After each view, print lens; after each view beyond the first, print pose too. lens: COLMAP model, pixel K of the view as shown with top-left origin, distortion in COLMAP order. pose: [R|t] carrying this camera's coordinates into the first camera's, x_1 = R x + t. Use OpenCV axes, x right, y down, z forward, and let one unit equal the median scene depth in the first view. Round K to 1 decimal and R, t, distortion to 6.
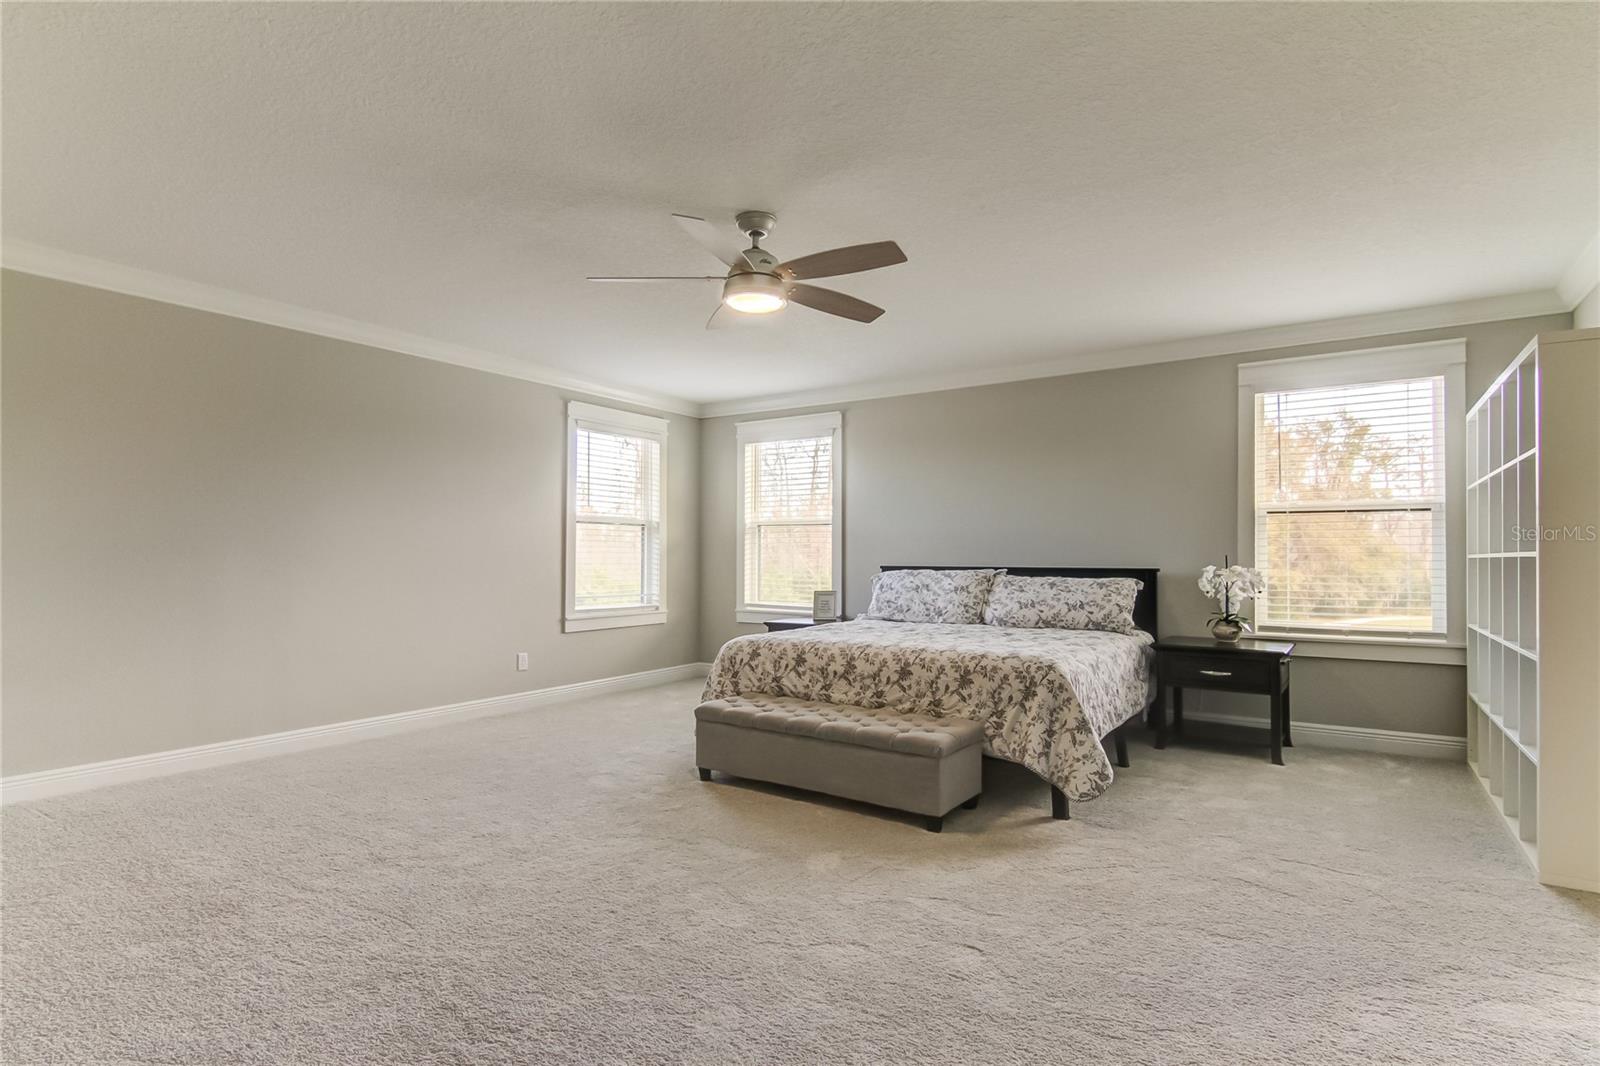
lens RADIAL K [[813.8, 0, 798.9], [0, 813.8, 548.7], [0, 0, 1]] dist [0.003596, -0.000099]
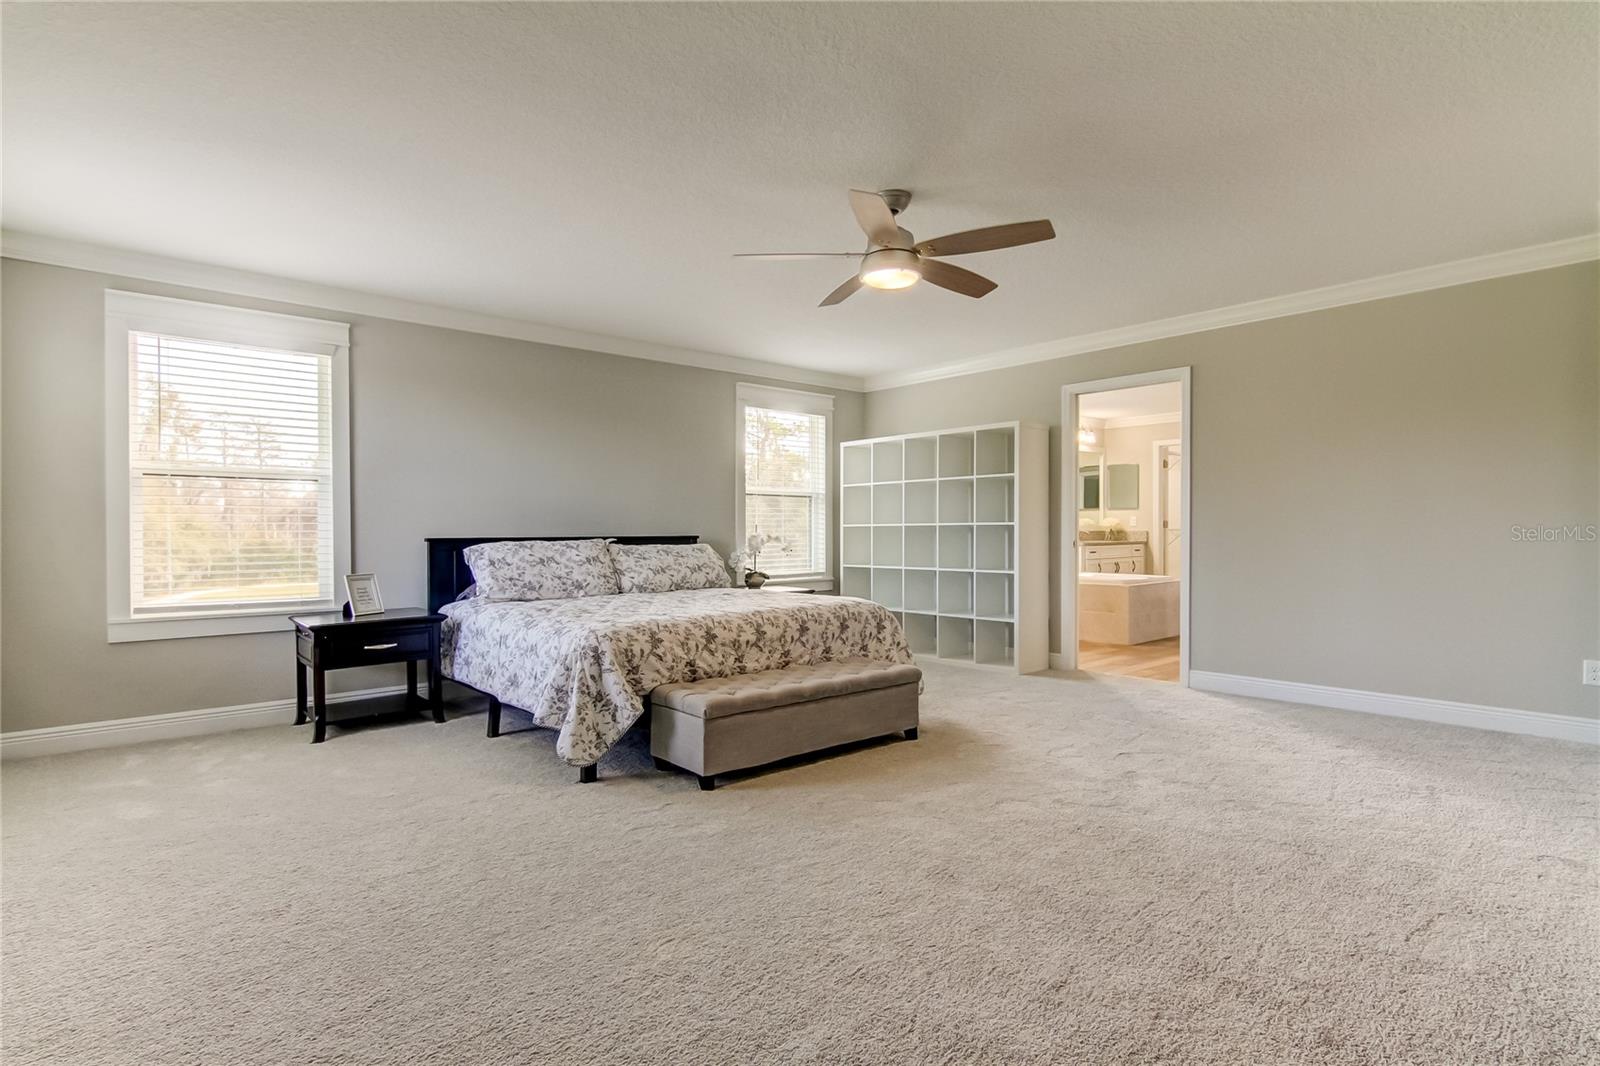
lens RADIAL K [[813.8, 0, 798.9], [0, 813.8, 548.7], [0, 0, 1]] dist [0.003596, -0.000099]
pose [[0.232574, -0.025681, 0.972240, -0.874951], [-0.006181, 0.999592, 0.027882, 0.010370], [-0.972559, -0.012494, 0.232321, 0.691701]]
